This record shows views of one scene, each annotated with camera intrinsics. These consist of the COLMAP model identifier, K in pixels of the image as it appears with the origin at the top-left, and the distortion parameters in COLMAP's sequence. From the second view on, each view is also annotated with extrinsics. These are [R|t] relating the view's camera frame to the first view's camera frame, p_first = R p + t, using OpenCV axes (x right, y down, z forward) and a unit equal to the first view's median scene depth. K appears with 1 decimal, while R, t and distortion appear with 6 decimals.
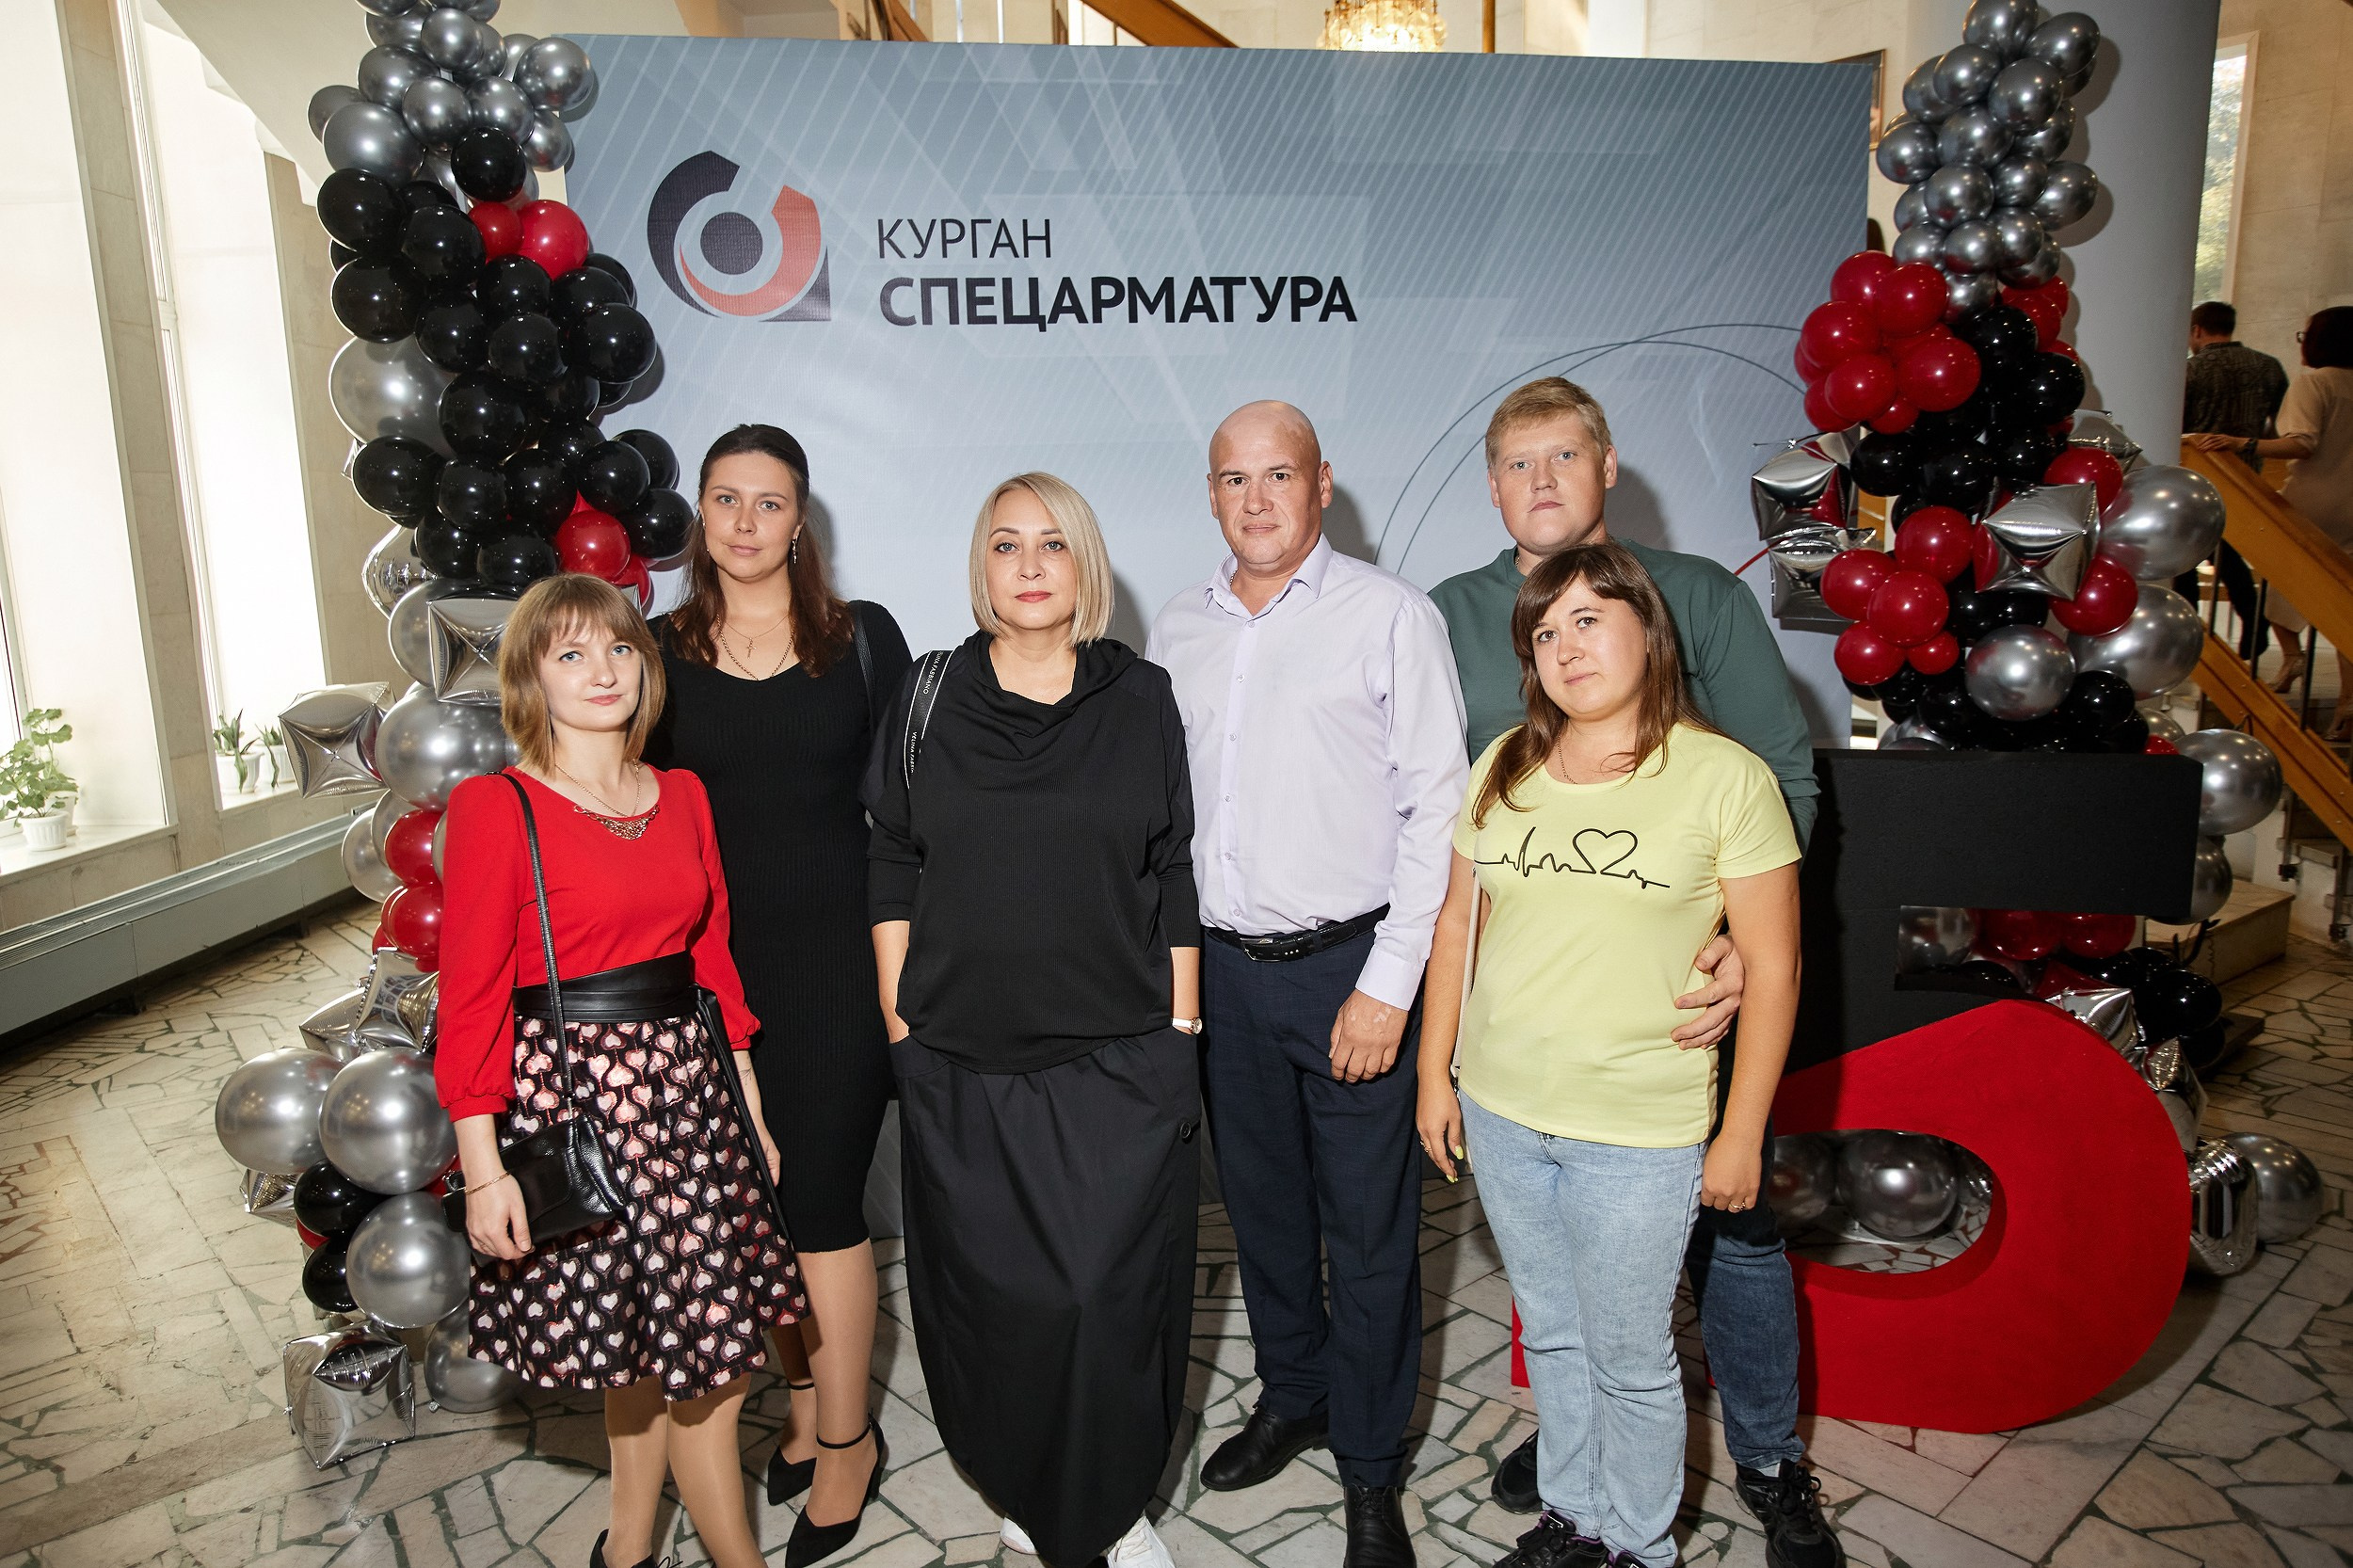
lens RADIAL K [[1623.7, 0, 1139.7], [0, 1623.7, 793.9], [0, 0, 1]] dist [-0.060269, 0.067737]
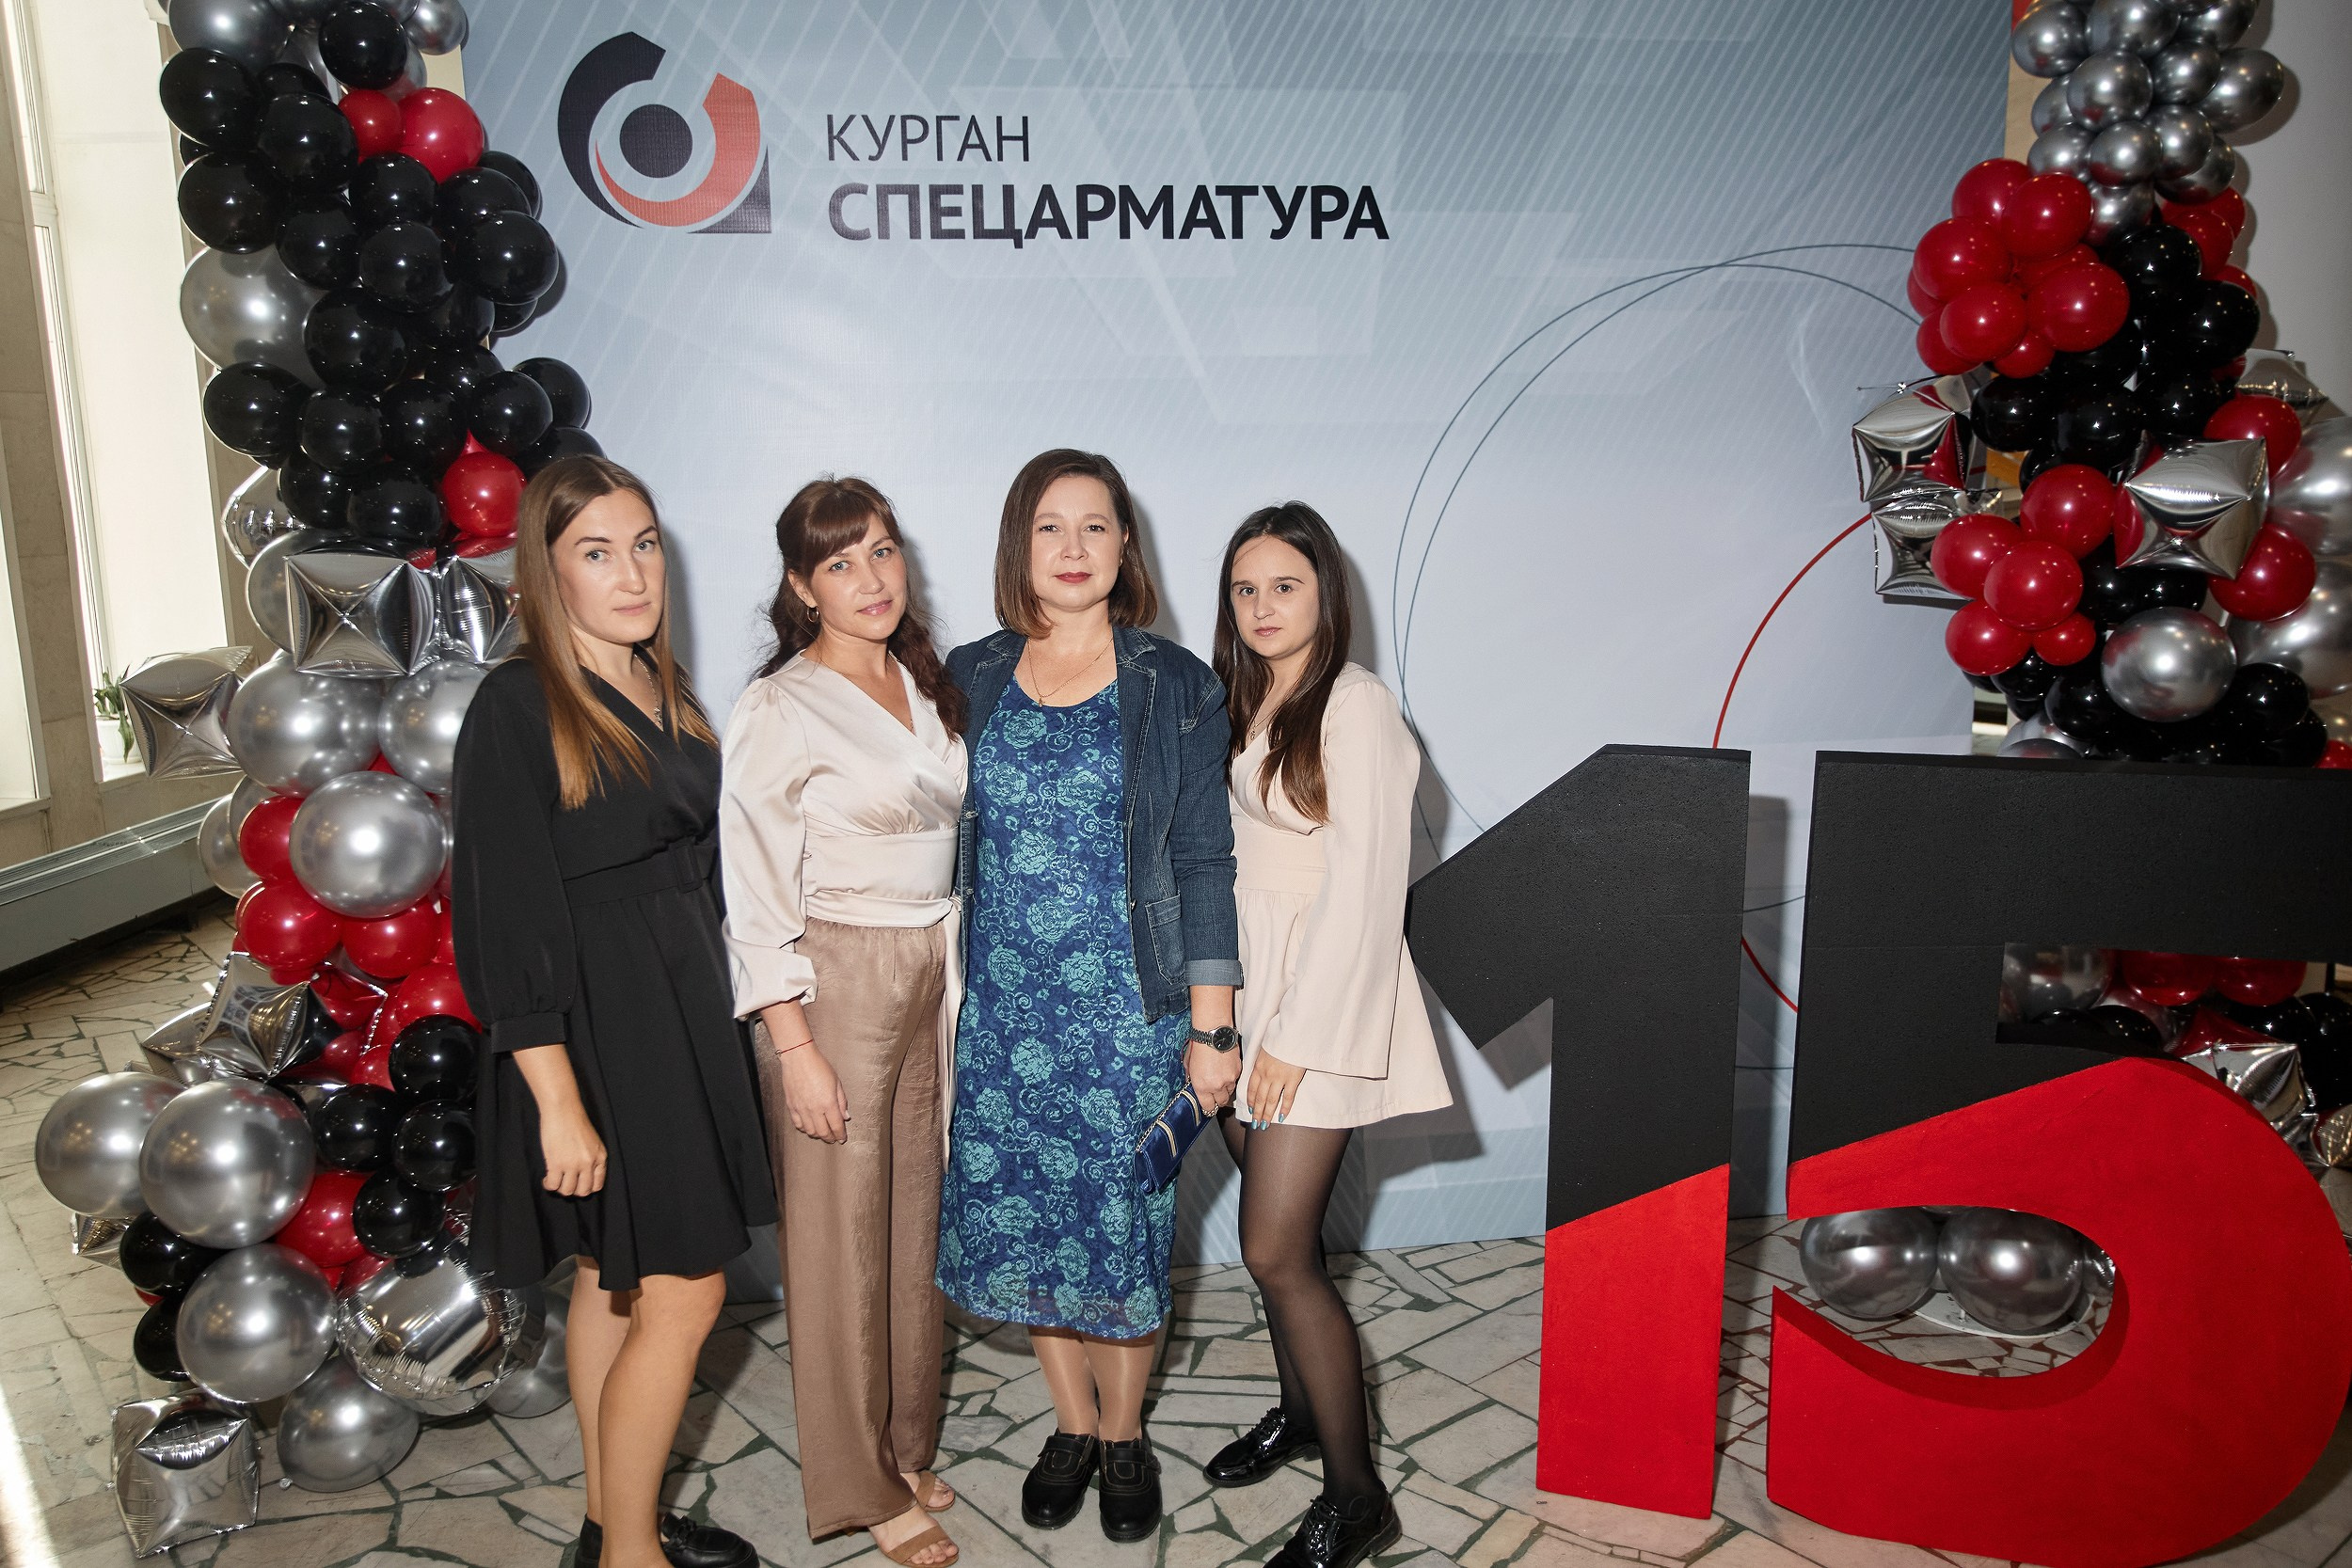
lens RADIAL K [[1866.9, 0, 1134.6], [0, 1866.9, 792.2], [0, 0, 1]] dist [-0.040522, 0.078677]
pose [[0.999463, 0.017413, -0.027760, 0.034245], [-0.017127, 0.999798, 0.010518, -0.009098], [0.027937, -0.010037, 0.999559, 0.012236]]
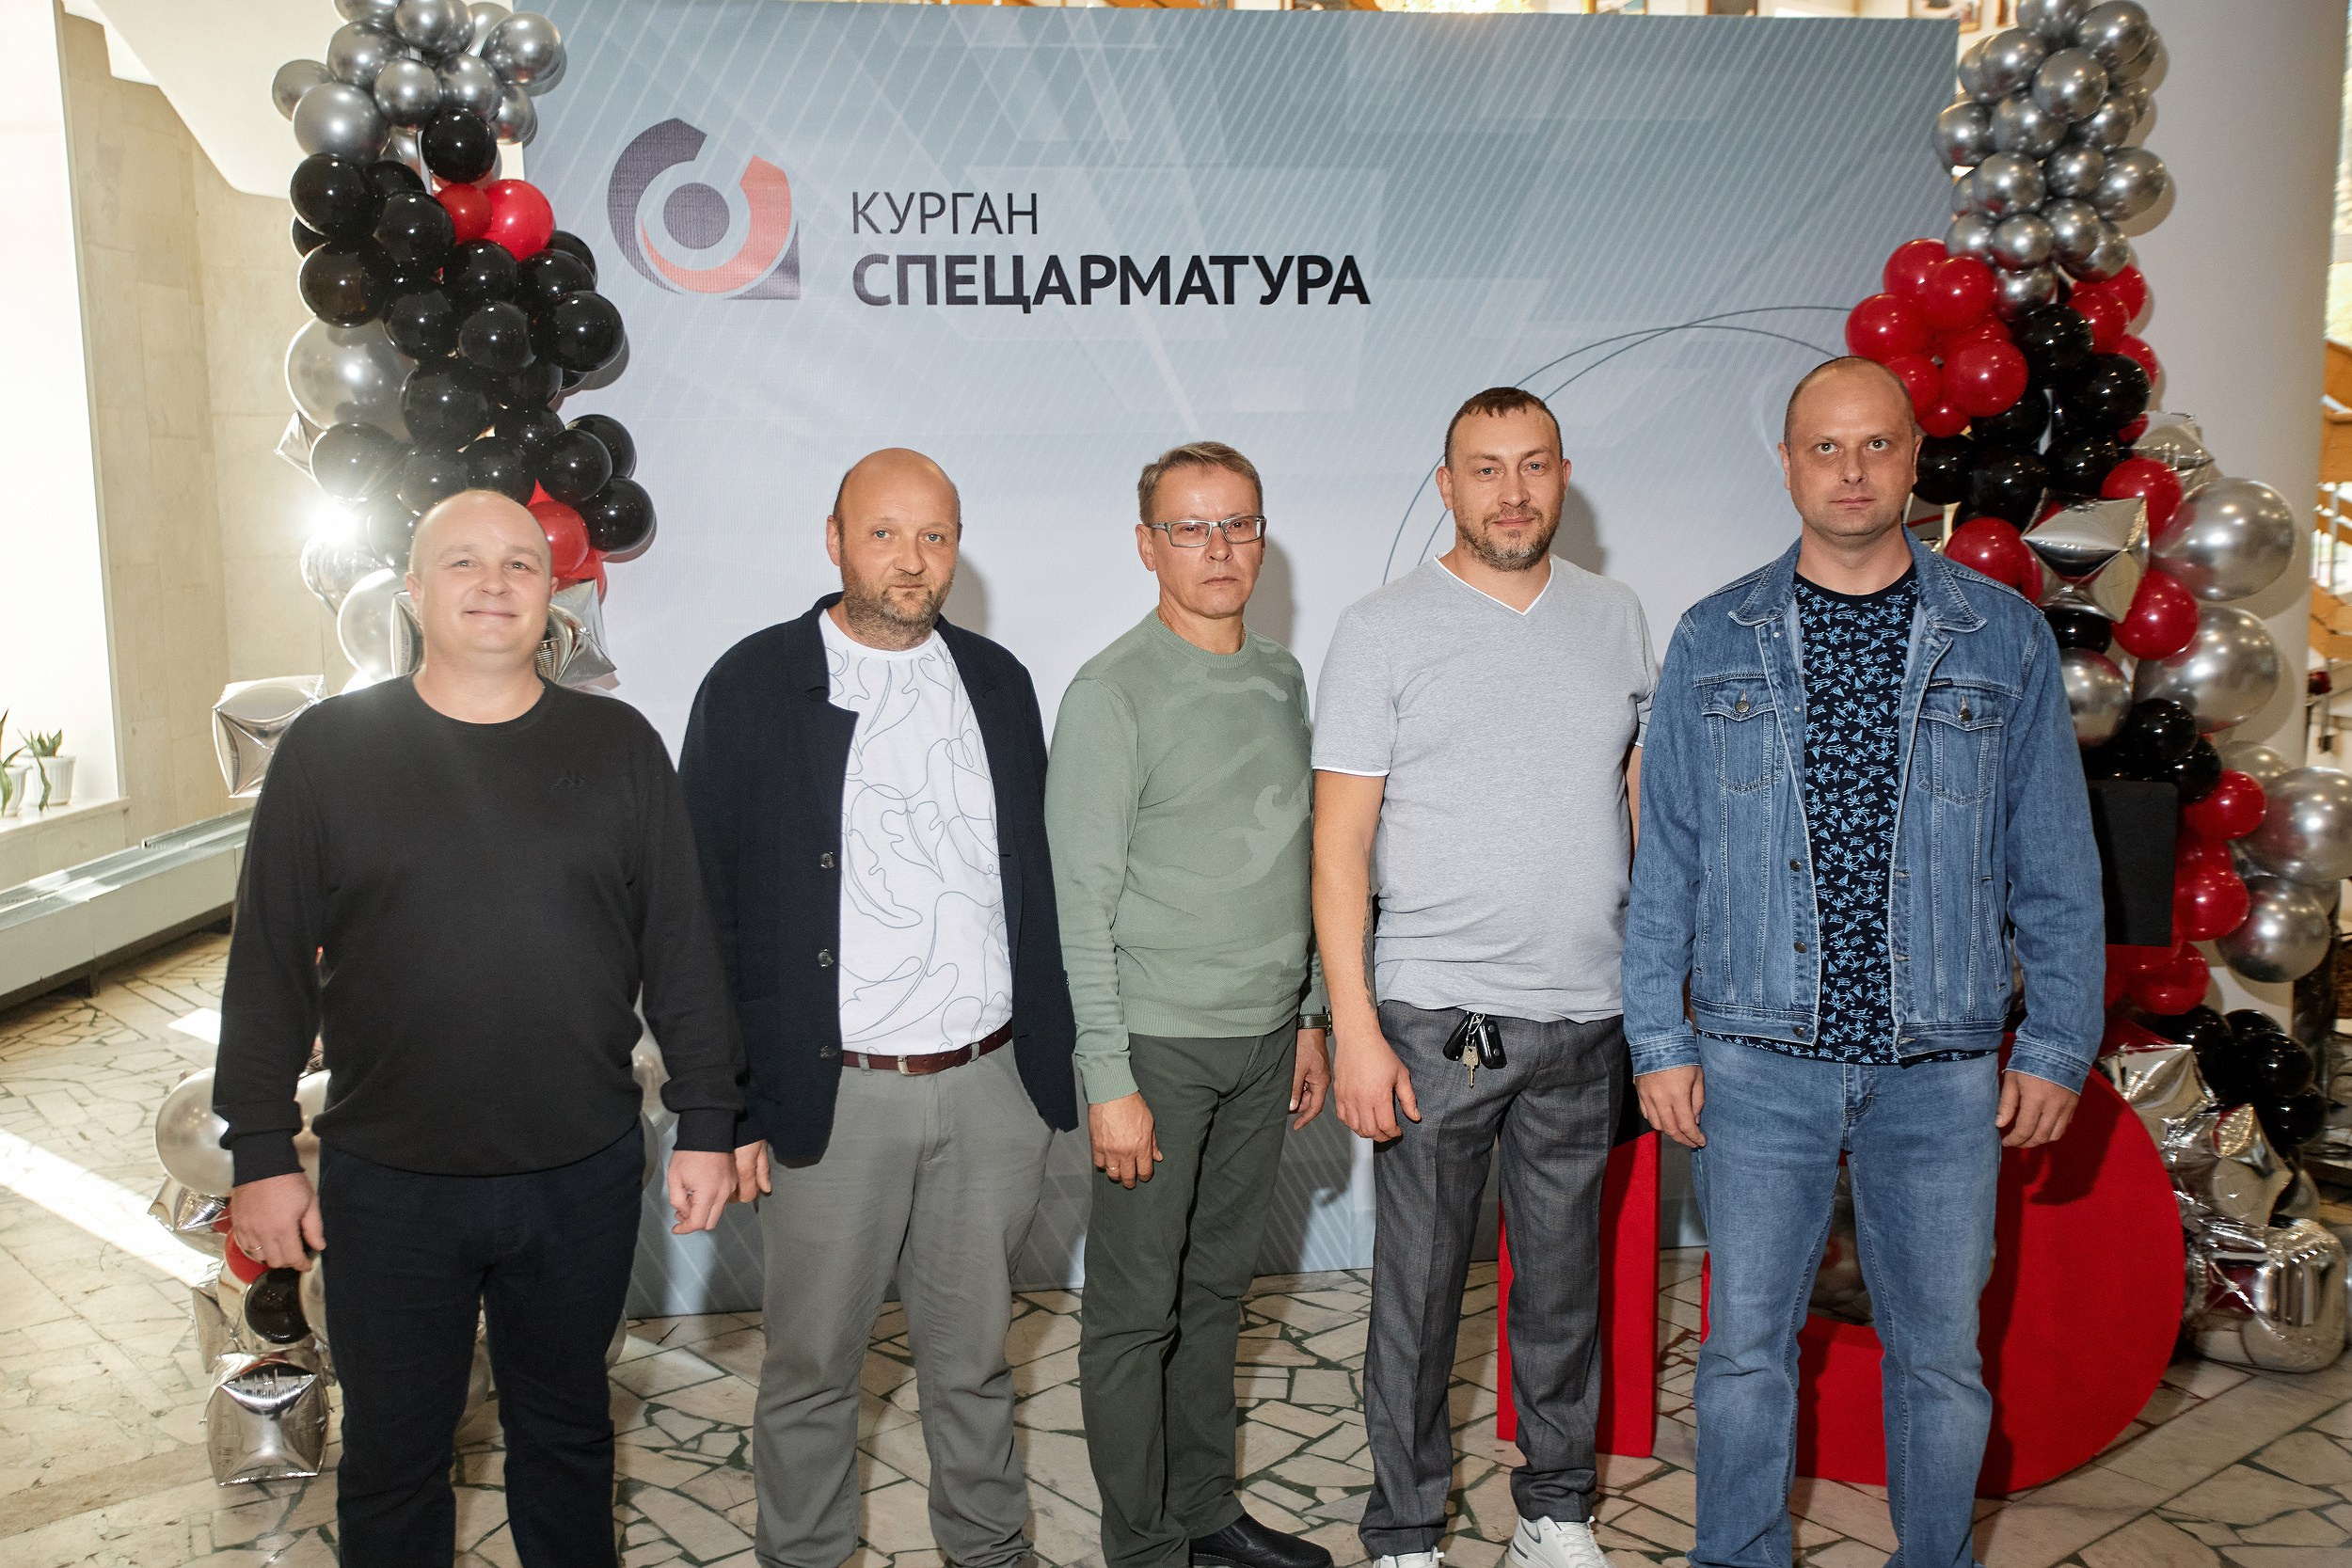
lens RADIAL K [[2413.5, 0, 1135.7], [0, 2413.5, 785.7], [0, 0, 1]] dist [0.003480, 0.103543]
pose [[0.999601, 0.020128, -0.019813, 0.035683], [-0.020823, 0.999152, -0.035526, 0.033069], [0.019081, 0.035924, 0.999172, -0.376802]]
